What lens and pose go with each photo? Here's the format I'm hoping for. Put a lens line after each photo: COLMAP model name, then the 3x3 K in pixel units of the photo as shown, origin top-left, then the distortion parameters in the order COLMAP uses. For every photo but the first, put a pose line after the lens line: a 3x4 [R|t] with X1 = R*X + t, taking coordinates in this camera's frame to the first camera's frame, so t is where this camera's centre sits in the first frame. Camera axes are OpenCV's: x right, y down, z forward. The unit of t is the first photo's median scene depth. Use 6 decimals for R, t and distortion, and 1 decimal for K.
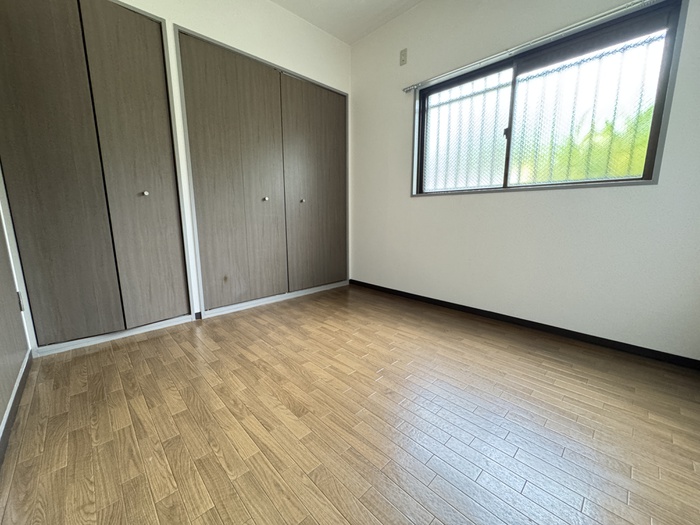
lens RADIAL K [[278.7, 0, 349.5], [0, 278.7, 262.9], [0, 0, 1]] dist [-0.001115, -0.000286]
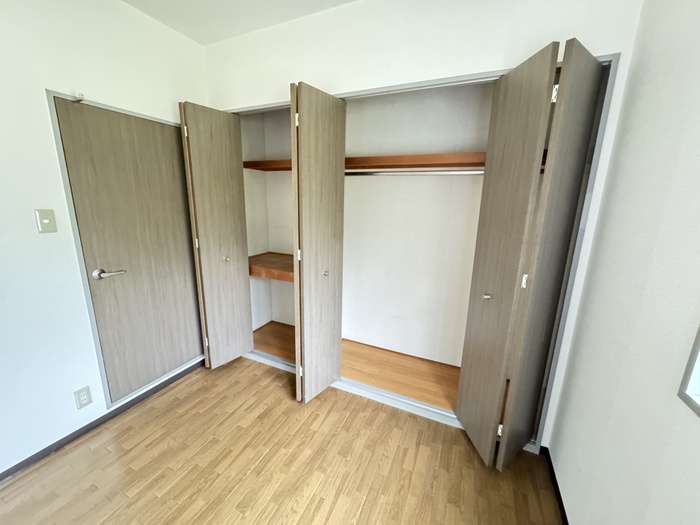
lens RADIAL K [[278.7, 0, 349.5], [0, 278.7, 262.9], [0, 0, 1]] dist [-0.001115, -0.000286]
pose [[0.361893, 0.211784, -0.907844, 0.494239], [-0.180103, 0.971389, 0.154813, -0.527989], [0.914656, 0.107480, 0.389682, 0.906320]]
